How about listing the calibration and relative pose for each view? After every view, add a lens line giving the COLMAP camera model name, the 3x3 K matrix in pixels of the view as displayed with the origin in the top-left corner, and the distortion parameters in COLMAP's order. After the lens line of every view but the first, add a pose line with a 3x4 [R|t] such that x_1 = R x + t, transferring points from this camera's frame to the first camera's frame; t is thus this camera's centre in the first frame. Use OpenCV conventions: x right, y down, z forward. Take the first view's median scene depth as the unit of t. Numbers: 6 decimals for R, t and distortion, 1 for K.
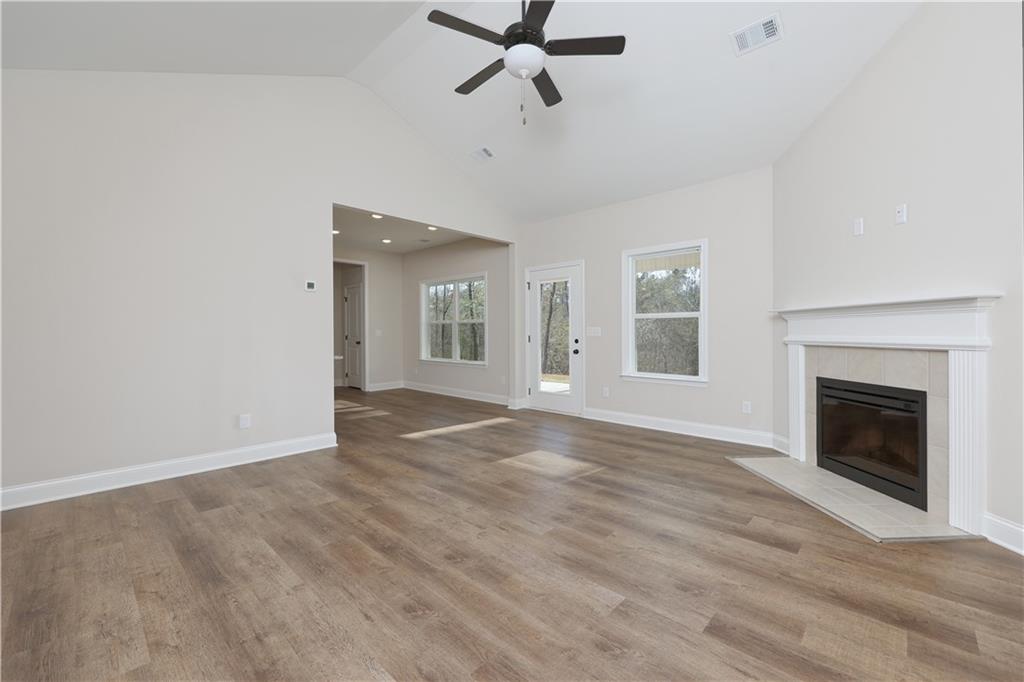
lens RADIAL K [[413.9, 0, 512.0], [0, 413.9, 341.0], [0, 0, 1]] dist [-0.000944, 0.000476]
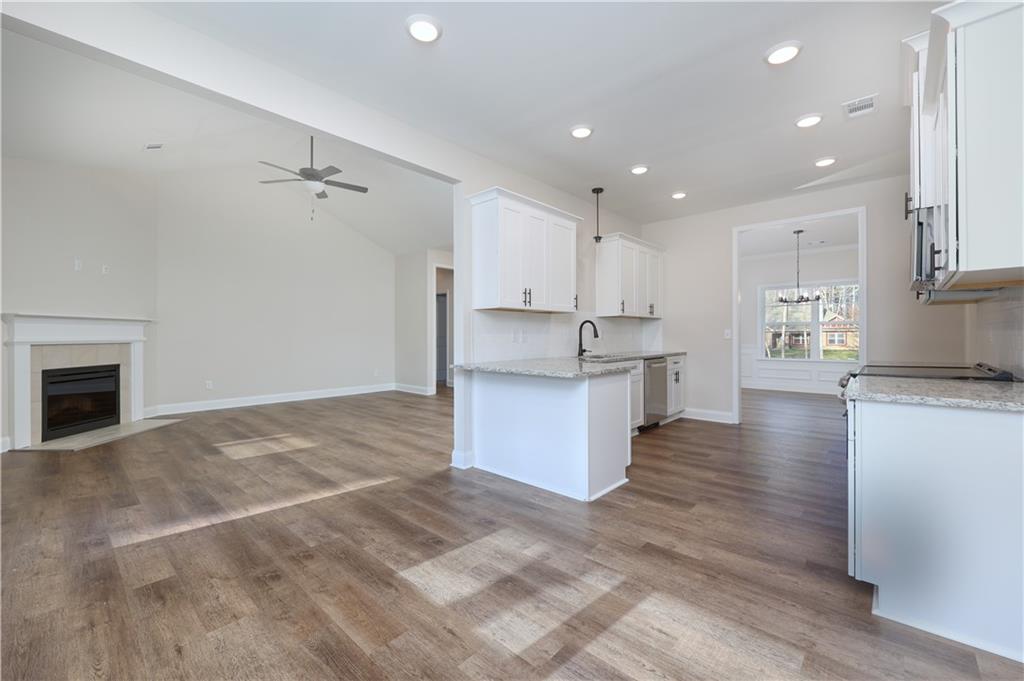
lens RADIAL K [[416.2, 0, 513.5], [0, 416.2, 335.0], [0, 0, 1]] dist [0.000203, -0.000656]
pose [[-0.999886, -0.001778, -0.015017, -0.828774], [-0.002107, 0.999758, 0.021890, -0.061483], [0.014974, 0.021920, -0.999648, 2.898650]]
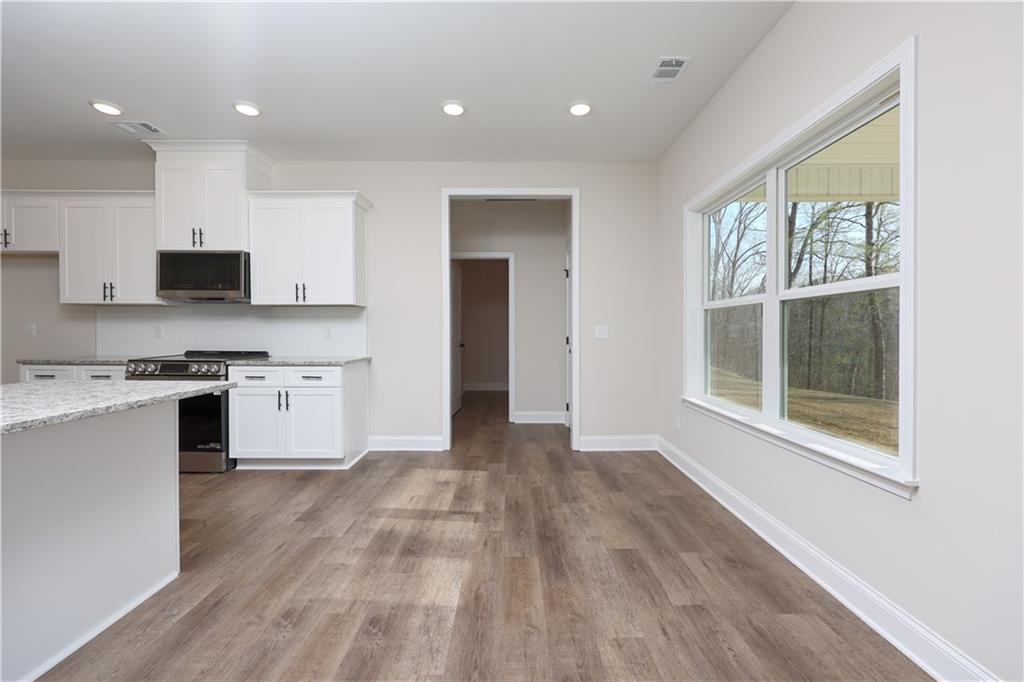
lens RADIAL K [[420.5, 0, 511.7], [0, 420.5, 338.0], [0, 0, 1]] dist [0.000318, 0.000077]
pose [[0.684454, 0.007542, -0.729017, -0.113709], [-0.017841, 0.999820, -0.006407, -0.031779], [0.728838, 0.017391, 0.684465, 1.783163]]
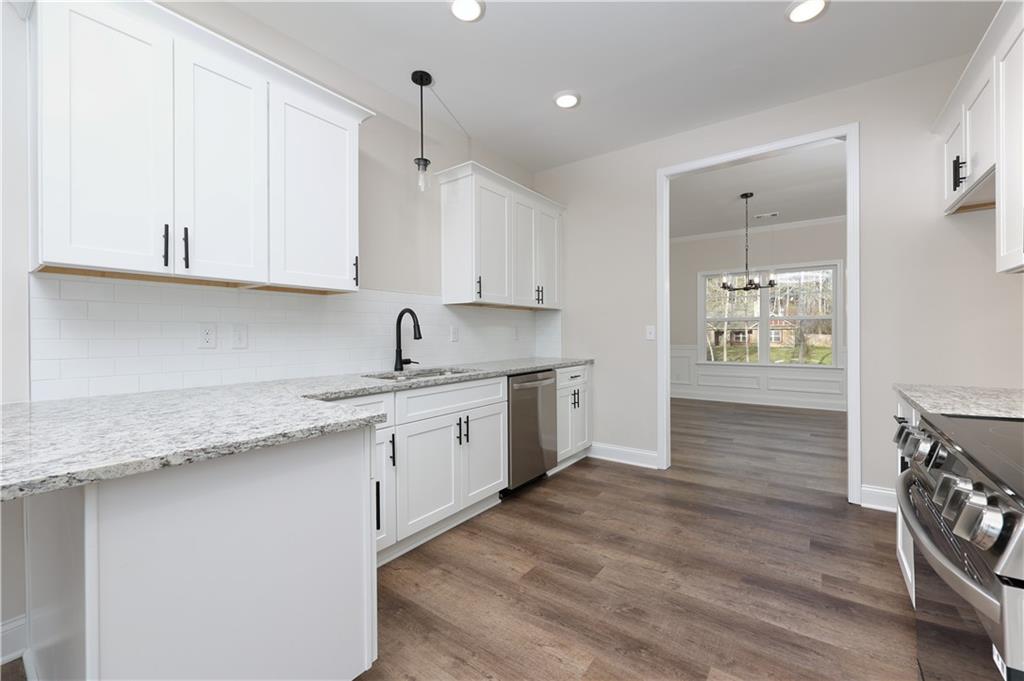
lens RADIAL K [[417.8, 0, 514.4], [0, 417.8, 334.9], [0, 0, 1]] dist [0.000241, 0.000320]
pose [[-0.992420, 0.002217, -0.122873, -1.287271], [-0.000831, 0.999693, 0.024754, -0.048299], [0.122890, 0.024668, -0.992114, 2.188787]]
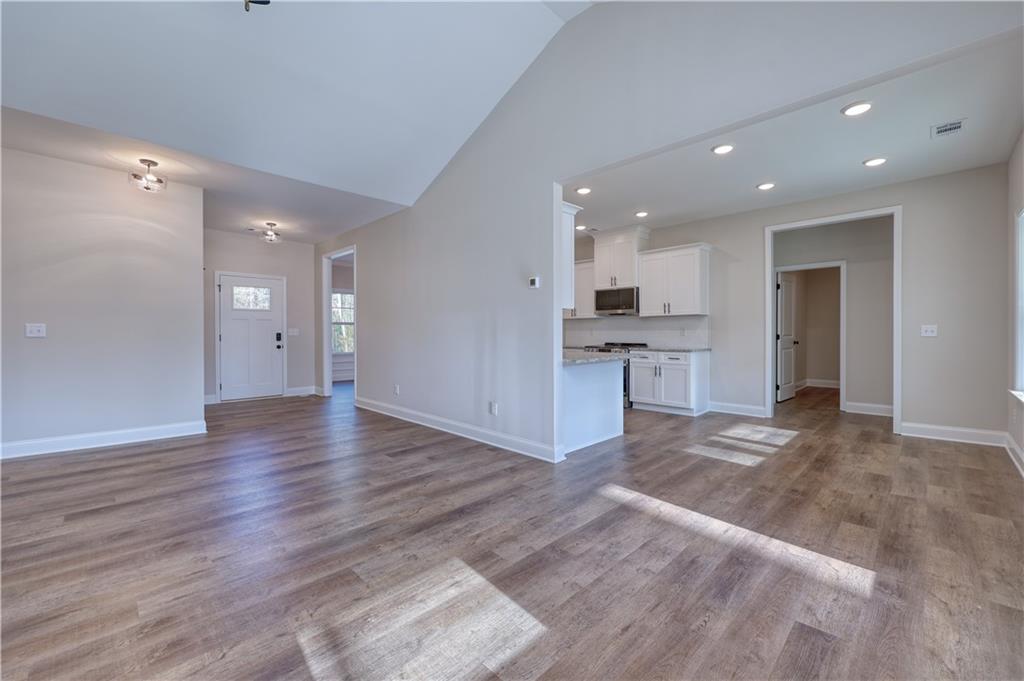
lens RADIAL K [[417.8, 0, 514.4], [0, 417.8, 334.9], [0, 0, 1]] dist [0.000241, 0.000320]
pose [[-0.027196, 0.004253, -0.999621, 0.694852], [-0.020868, 0.999771, 0.004822, -0.025567], [0.999412, 0.020992, -0.027101, 1.460538]]
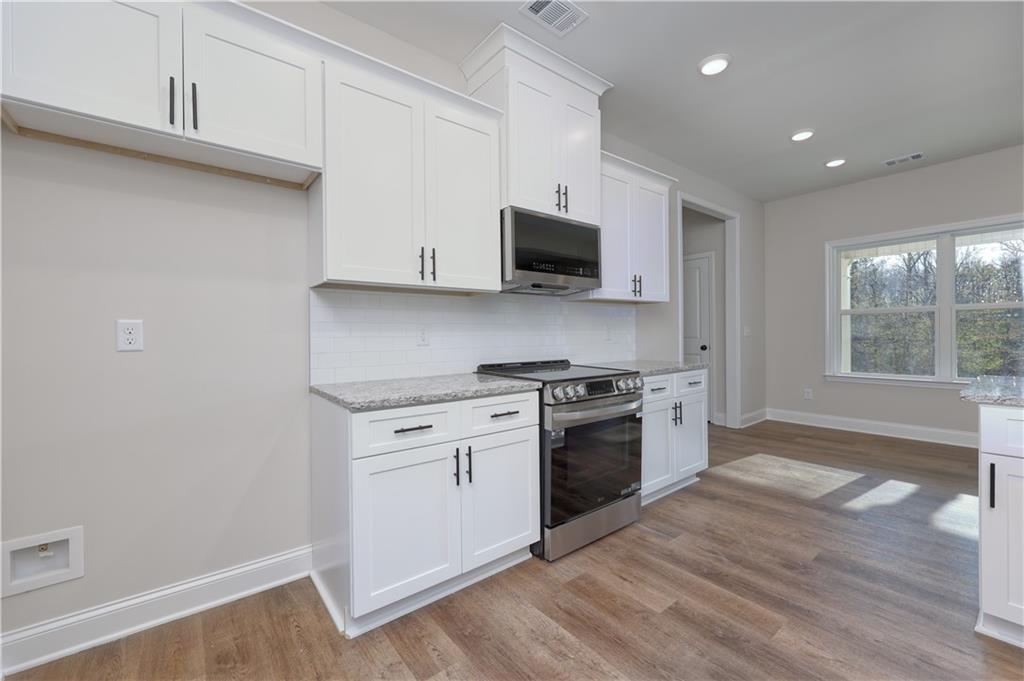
lens RADIAL K [[417.8, 0, 514.4], [0, 417.8, 334.9], [0, 0, 1]] dist [0.000241, 0.000320]
pose [[0.989815, -0.017585, -0.141269, -1.712863], [0.014564, 0.999643, -0.022396, -0.022115], [0.141612, 0.020111, 0.989718, 1.059796]]
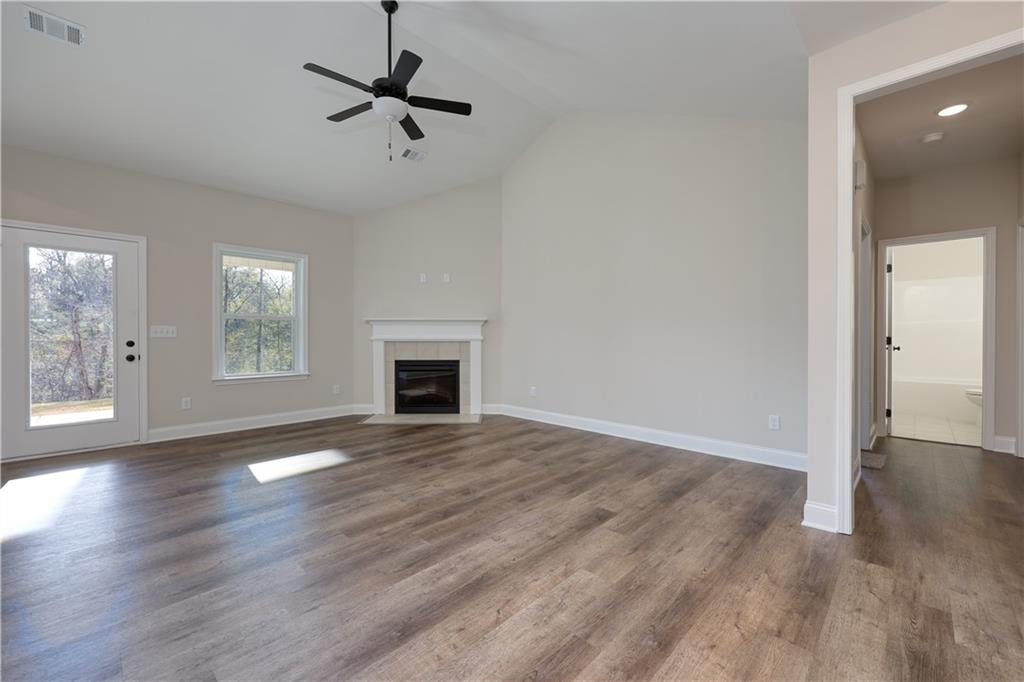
lens RADIAL K [[412.8, 0, 516.1], [0, 412.8, 339.3], [0, 0, 1]] dist [-0.003500, -0.000173]
pose [[0.009406, -0.008339, 0.999921, -1.194173], [0.017787, 0.999808, 0.008171, -0.003007], [-0.999798, 0.017709, 0.009553, 0.633111]]
